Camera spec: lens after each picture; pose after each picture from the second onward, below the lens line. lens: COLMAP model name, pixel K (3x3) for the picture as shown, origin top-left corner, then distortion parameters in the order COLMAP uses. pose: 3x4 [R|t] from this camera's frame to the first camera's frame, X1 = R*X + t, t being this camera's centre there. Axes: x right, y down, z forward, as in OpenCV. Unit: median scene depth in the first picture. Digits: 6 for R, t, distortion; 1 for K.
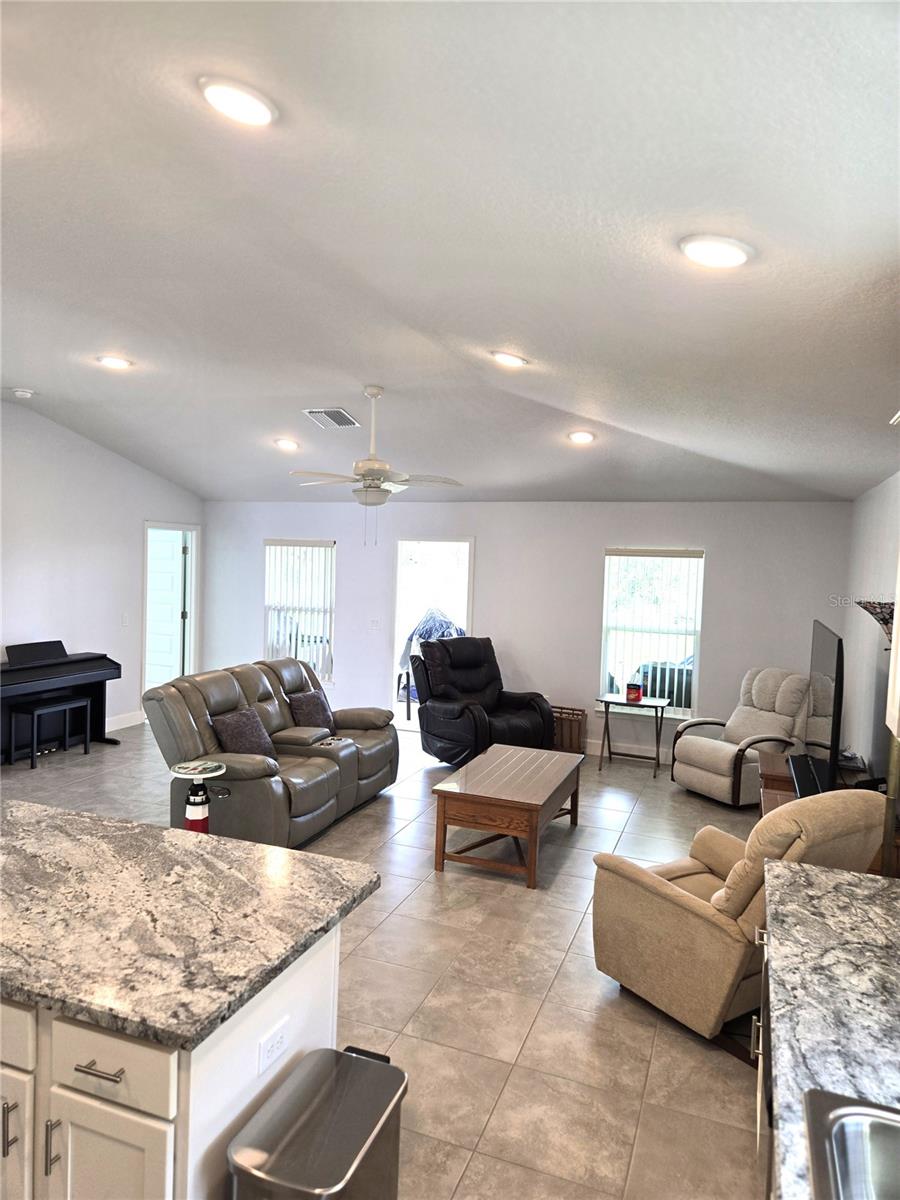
lens RADIAL K [[796.8, 0, 450.0], [0, 796.8, 600.0], [0, 0, 1]] dist [0.071870, -0.048167]
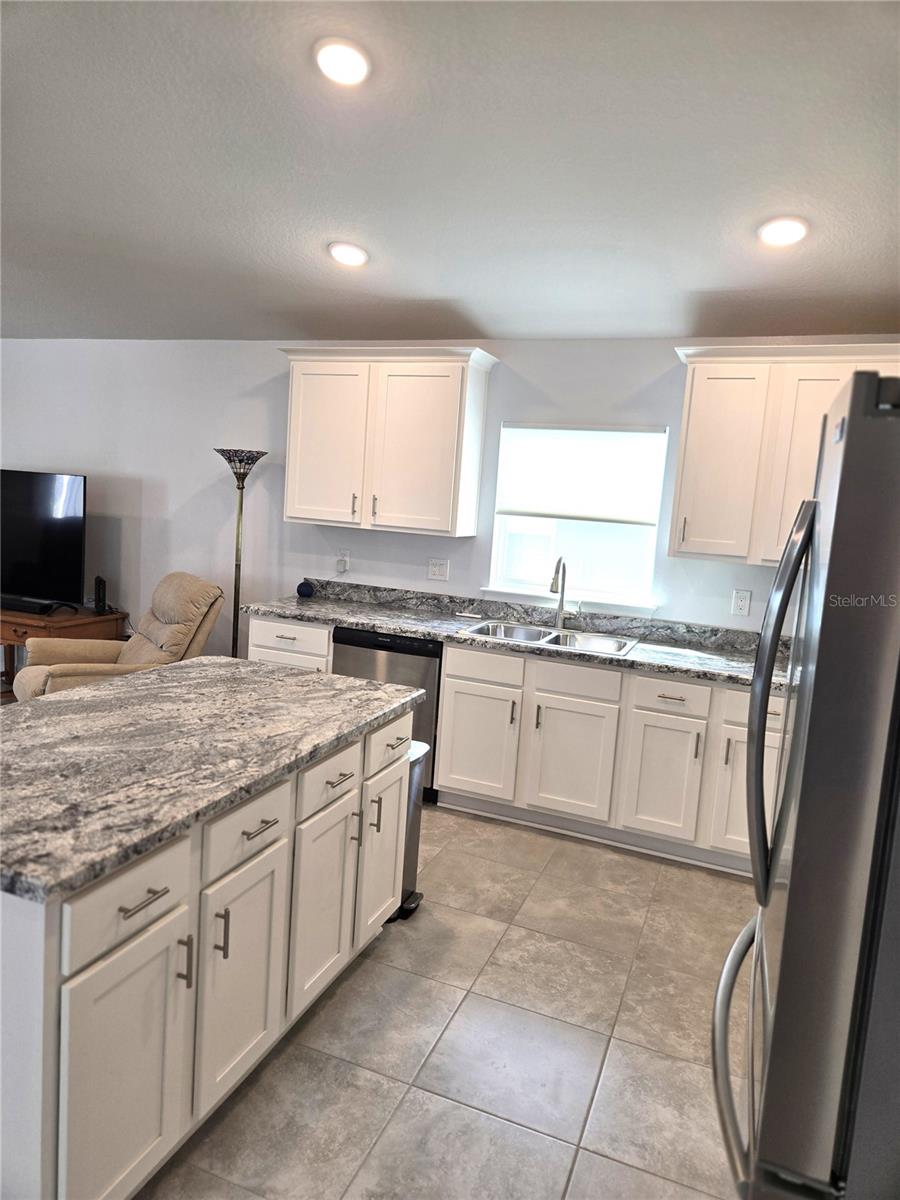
lens RADIAL K [[795.0, 0, 441.1], [0, 795.0, 595.4], [0, 0, 1]] dist [0.068432, -0.048917]
pose [[0.025360, -0.163503, 0.986217, -1.348655], [-0.013225, 0.986393, 0.163873, 0.029091], [-0.999591, -0.017199, 0.022852, 0.625970]]
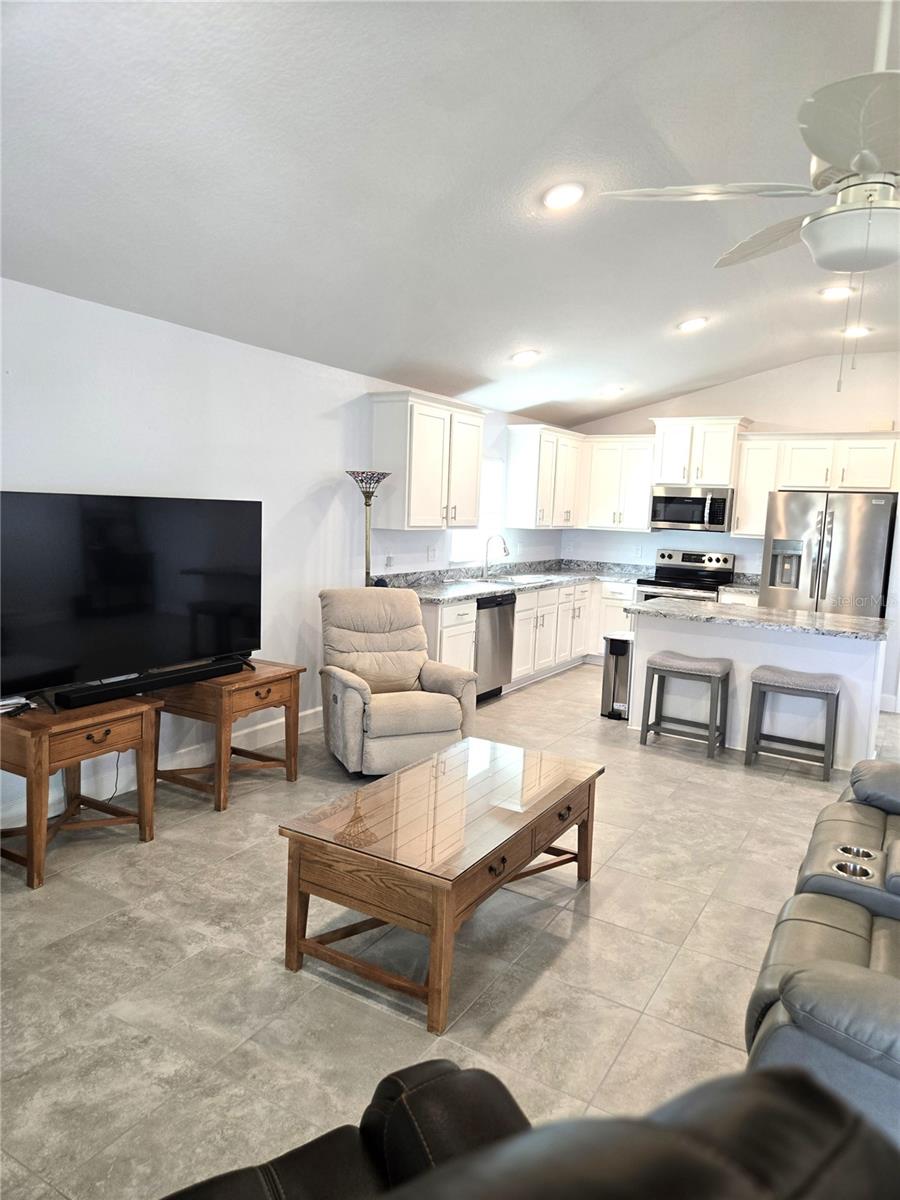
lens RADIAL K [[795.0, 0, 441.1], [0, 795.0, 595.4], [0, 0, 1]] dist [0.068432, -0.048917]
pose [[-0.978004, -0.098230, 0.184006, 0.010876], [-0.066204, 0.982738, 0.172749, -0.053426], [-0.197799, 0.156768, -0.967626, 3.363751]]
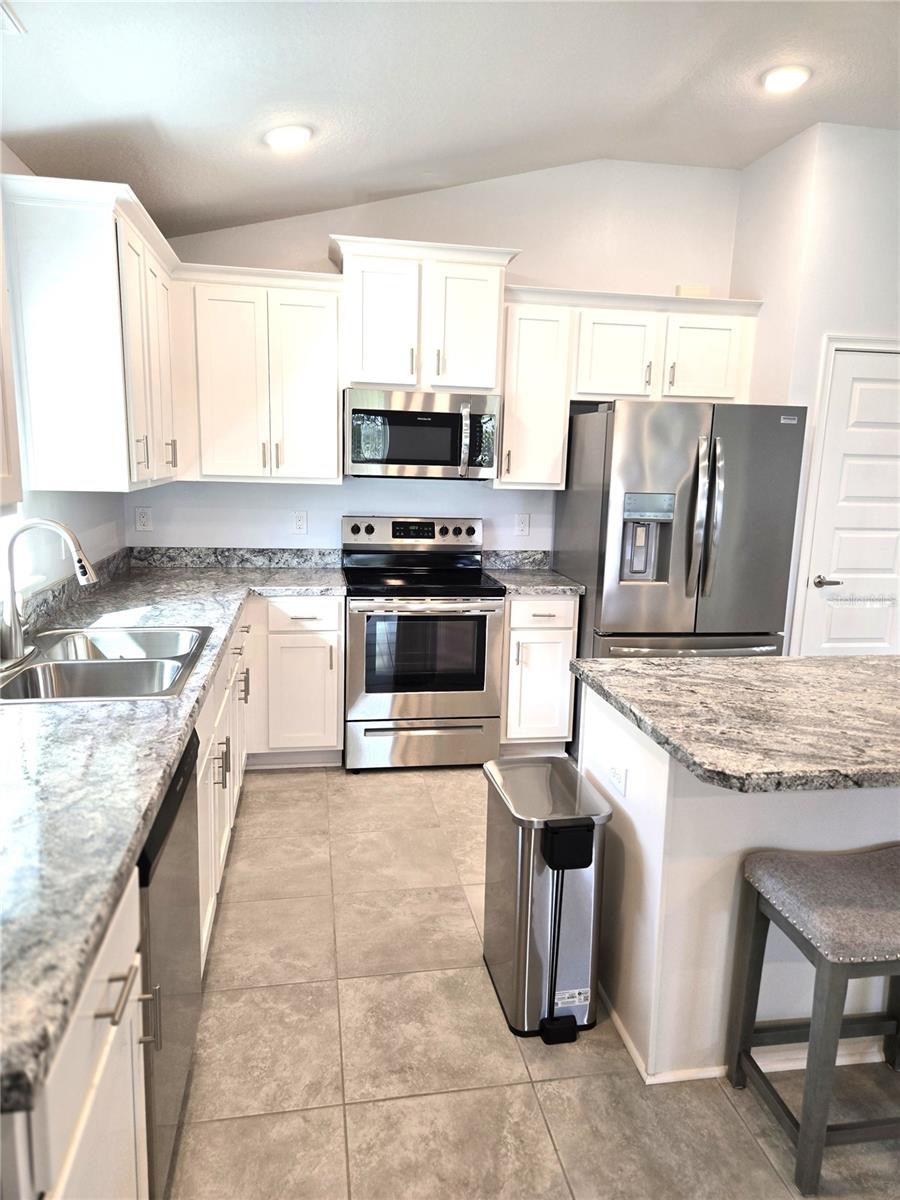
lens RADIAL K [[796.8, 0, 450.0], [0, 796.8, 600.0], [0, 0, 1]] dist [0.071870, -0.048167]
pose [[-0.859964, 0.032003, -0.509350, 0.452922], [-0.085369, 0.974950, 0.205390, 0.081564], [0.503164, 0.220111, -0.835690, 1.452565]]
